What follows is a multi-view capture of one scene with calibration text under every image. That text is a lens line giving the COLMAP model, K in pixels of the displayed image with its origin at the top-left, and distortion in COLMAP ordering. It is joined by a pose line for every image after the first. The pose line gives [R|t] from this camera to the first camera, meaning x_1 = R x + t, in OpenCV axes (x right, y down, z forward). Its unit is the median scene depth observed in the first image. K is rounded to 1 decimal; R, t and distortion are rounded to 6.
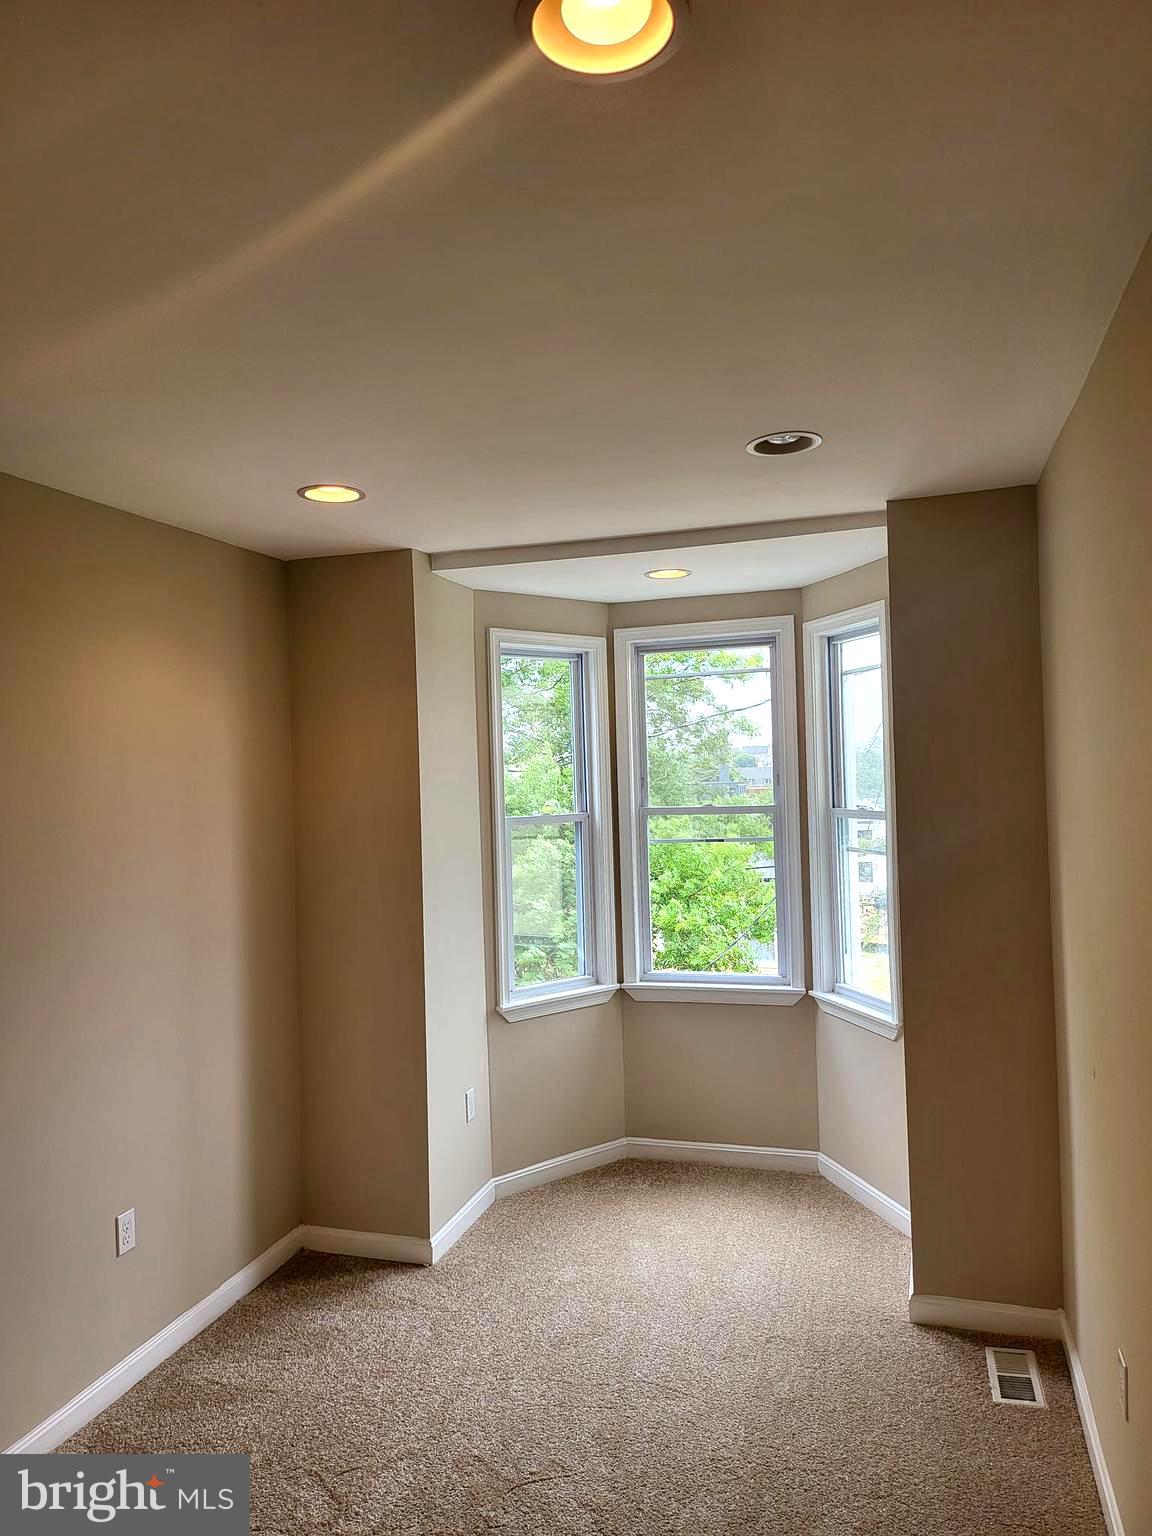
lens RADIAL K [[1080.5, 0, 585.0], [0, 1080.5, 762.9], [0, 0, 1]] dist [0.057050, -0.060971]
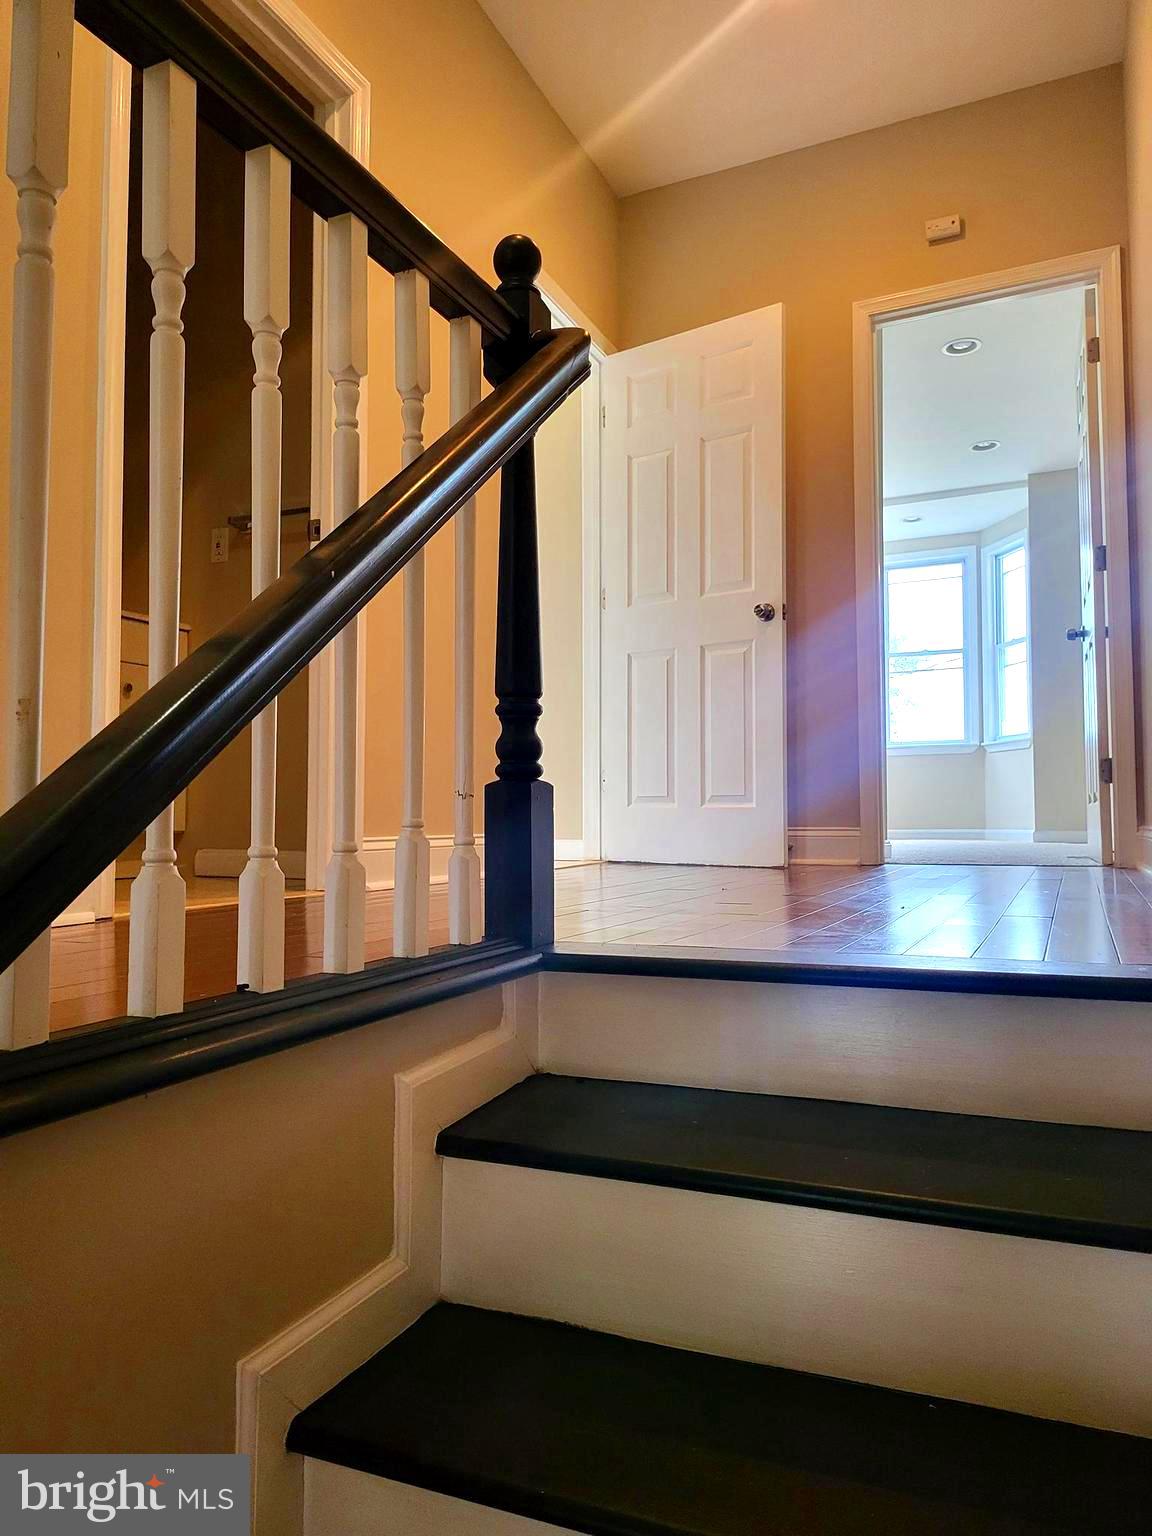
lens RADIAL K [[1080.5, 0, 570.4], [0, 1080.5, 768.1], [0, 0, 1]] dist [0.057050, -0.060971]
pose [[0.990569, 0.022173, -0.135209, -0.248303], [-0.026564, 0.999174, -0.030756, 0.337933], [0.134416, 0.034058, 0.990340, -0.980461]]
